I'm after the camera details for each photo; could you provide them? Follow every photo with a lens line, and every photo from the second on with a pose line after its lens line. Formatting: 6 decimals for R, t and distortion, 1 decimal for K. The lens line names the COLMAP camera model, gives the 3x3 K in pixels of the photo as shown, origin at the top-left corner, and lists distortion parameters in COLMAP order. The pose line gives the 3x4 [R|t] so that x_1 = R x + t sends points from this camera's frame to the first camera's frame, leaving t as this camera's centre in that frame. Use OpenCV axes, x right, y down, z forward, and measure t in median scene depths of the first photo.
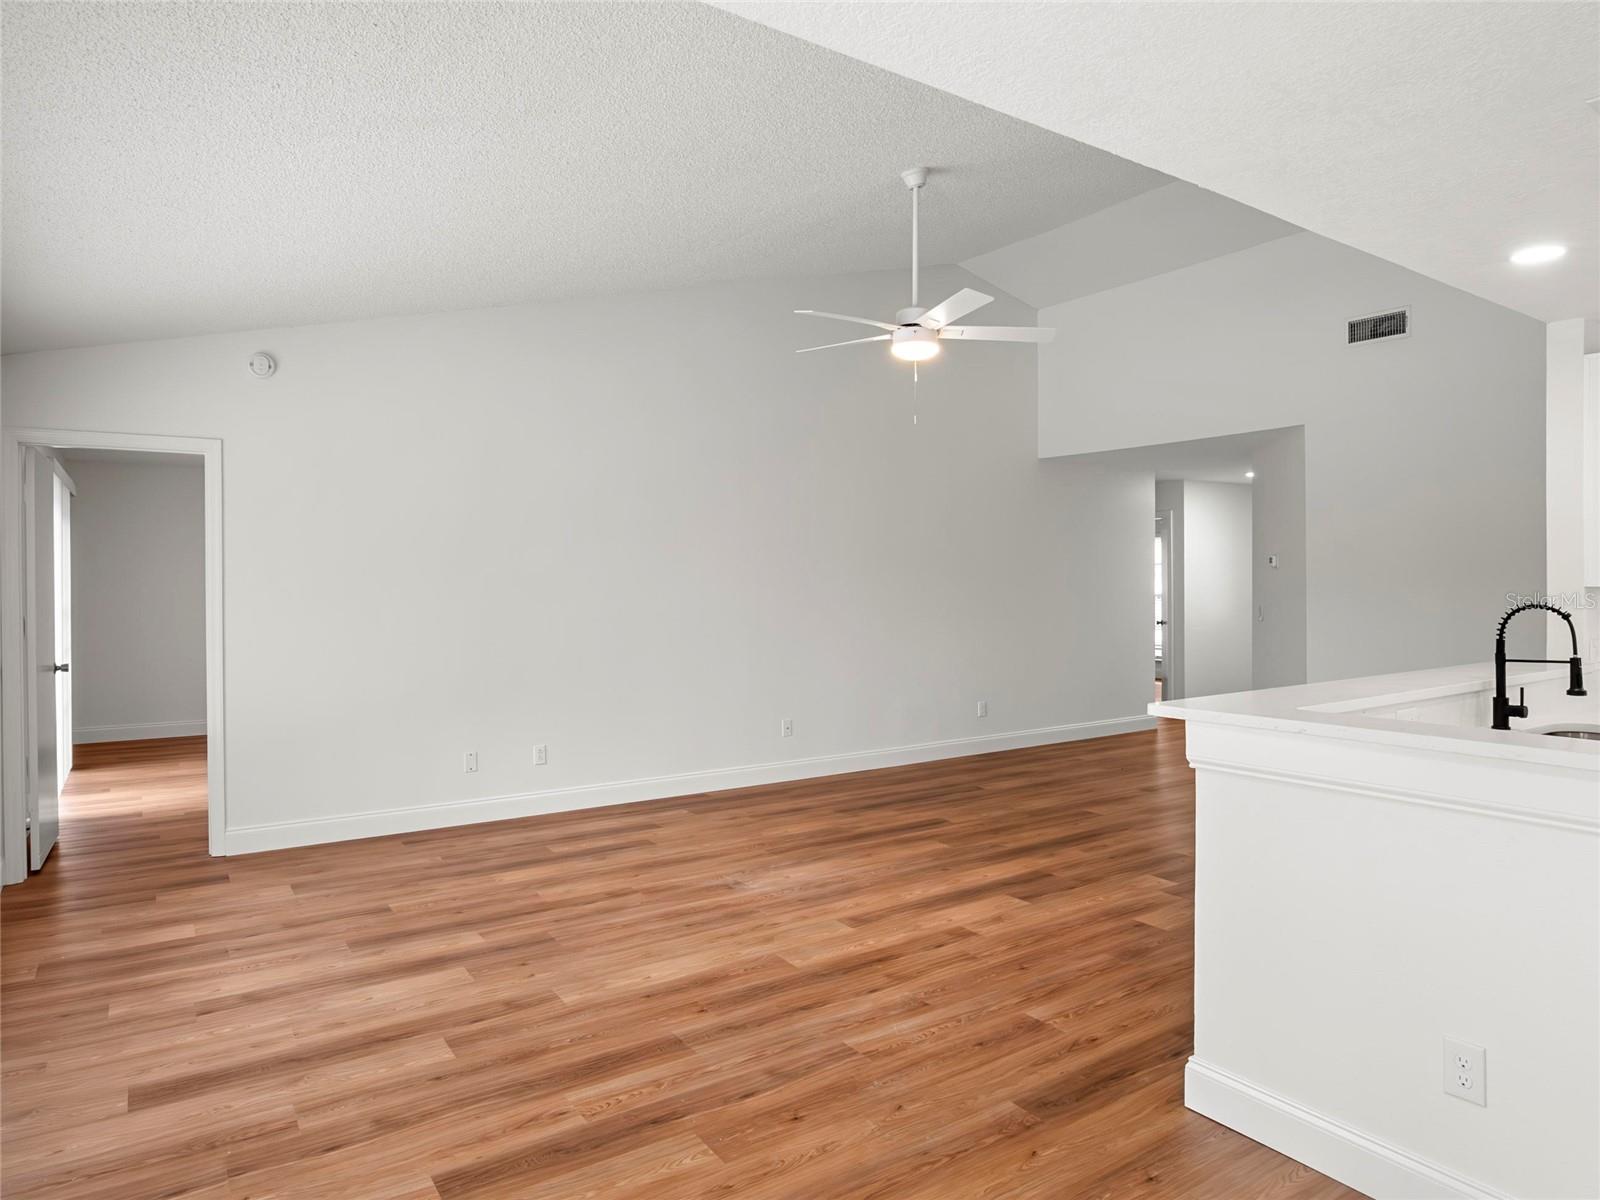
lens RADIAL K [[959.8, 0, 815.5], [0, 959.8, 593.4], [0, 0, 1]] dist [-0.028667, 0.006900]
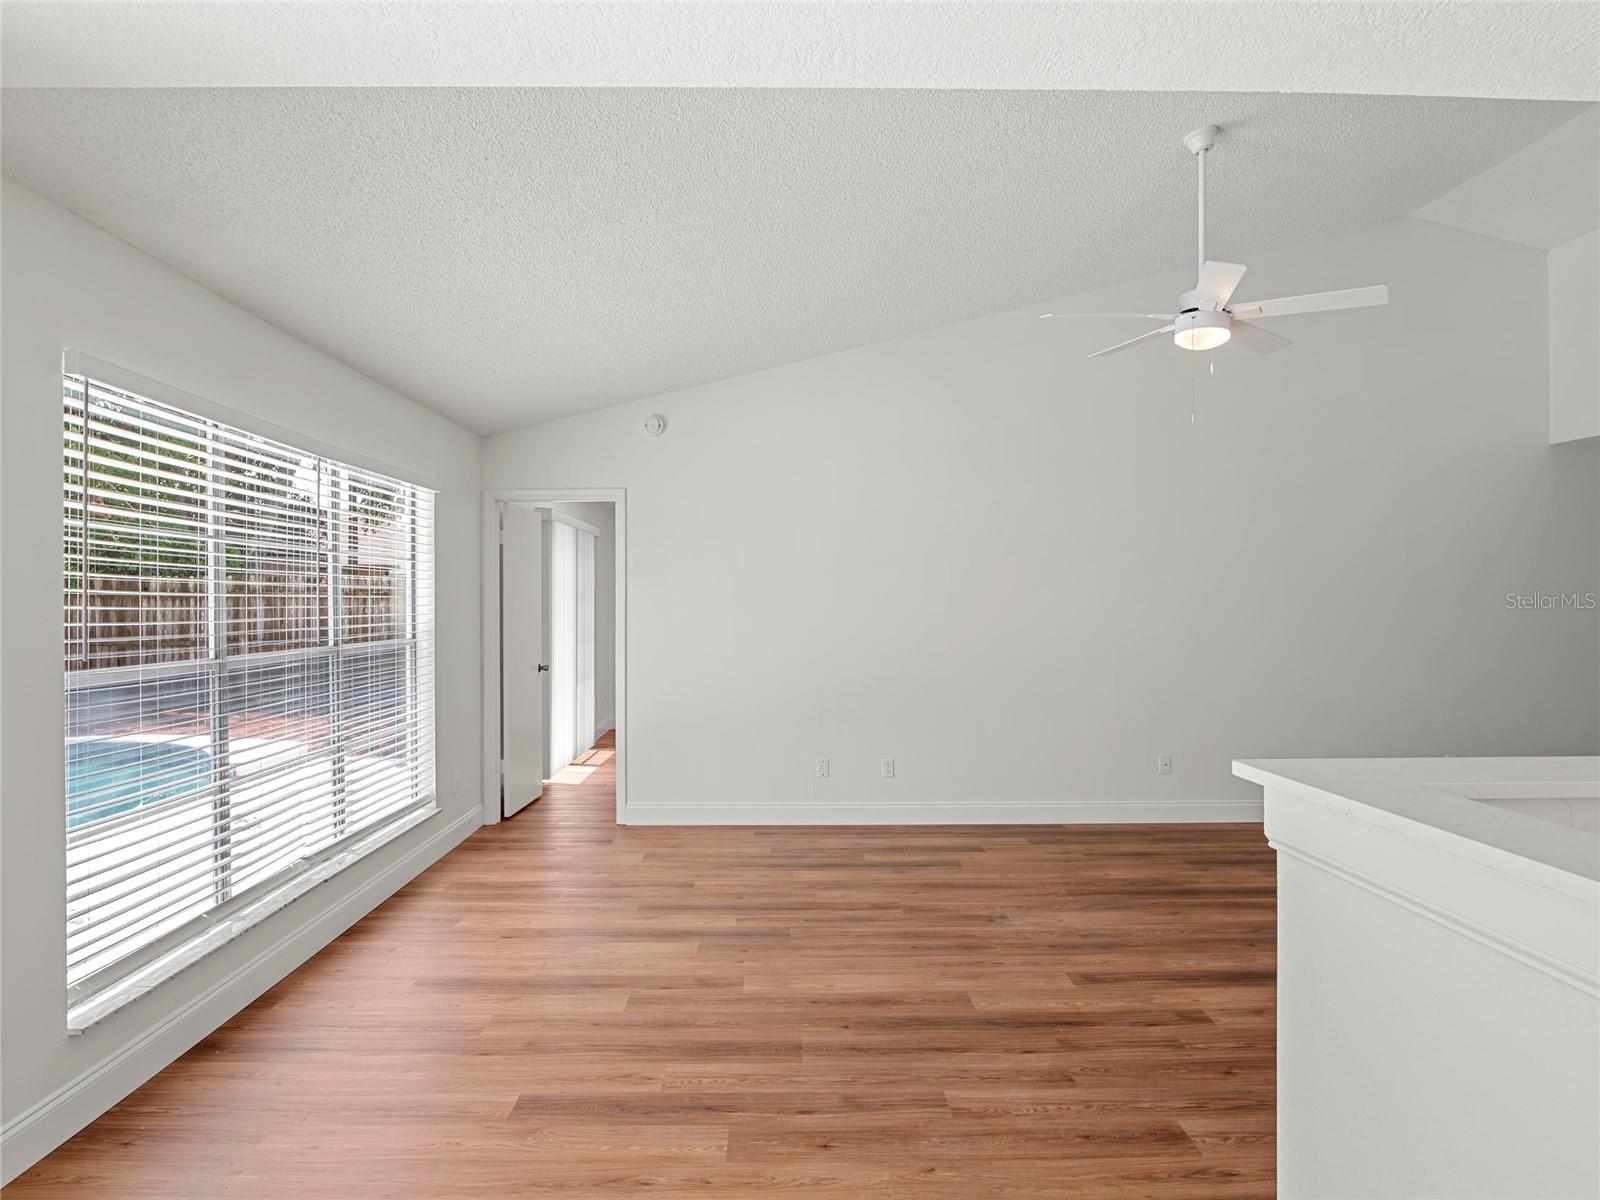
lens RADIAL K [[959.8, 0, 810.4], [0, 959.8, 605.0], [0, 0, 1]] dist [-0.028667, 0.006900]
pose [[0.839923, 0.002128, -0.542702, 0.324752], [-0.007300, 0.999946, -0.007376, -0.003216], [0.542657, 0.010156, 0.839893, 0.098488]]
